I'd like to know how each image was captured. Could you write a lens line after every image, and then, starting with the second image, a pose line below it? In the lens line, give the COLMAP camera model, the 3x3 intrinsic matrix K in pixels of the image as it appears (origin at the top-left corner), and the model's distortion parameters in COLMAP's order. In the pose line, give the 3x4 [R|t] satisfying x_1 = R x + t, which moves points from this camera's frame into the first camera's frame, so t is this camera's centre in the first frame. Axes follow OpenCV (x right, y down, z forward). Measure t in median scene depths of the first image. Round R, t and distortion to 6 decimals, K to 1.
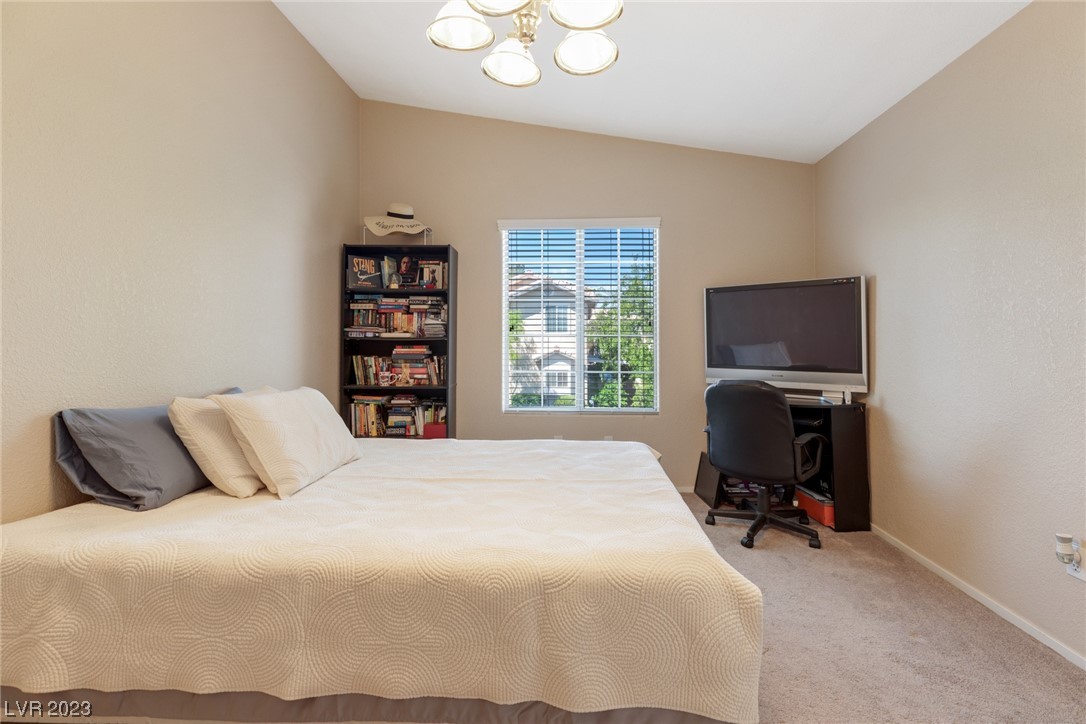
lens RADIAL K [[485.8, 0, 548.9], [0, 485.8, 349.3], [0, 0, 1]] dist [0.001869, 0.000508]
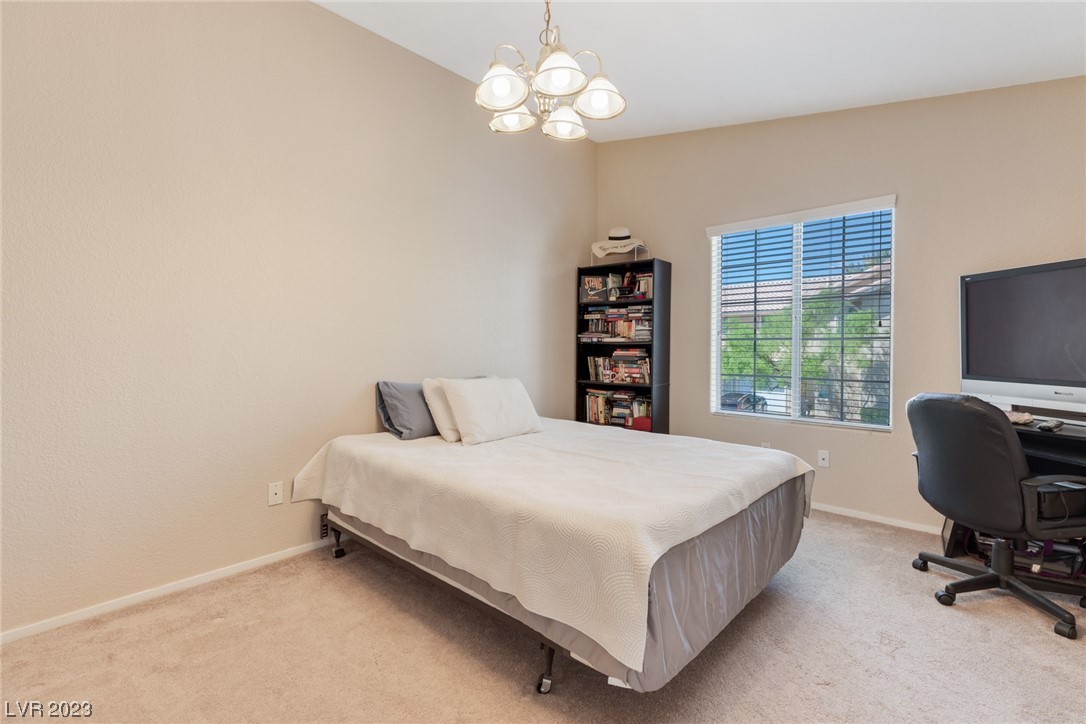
lens RADIAL K [[474.3, 0, 543.0], [0, 474.3, 362.0], [0, 0, 1]] dist [0.000422, 0.000014]
pose [[0.773533, 0.021206, -0.633402, 0.279132], [-0.009223, 0.999711, 0.022206, 0.000900], [0.633689, -0.011335, 0.773505, -0.007243]]
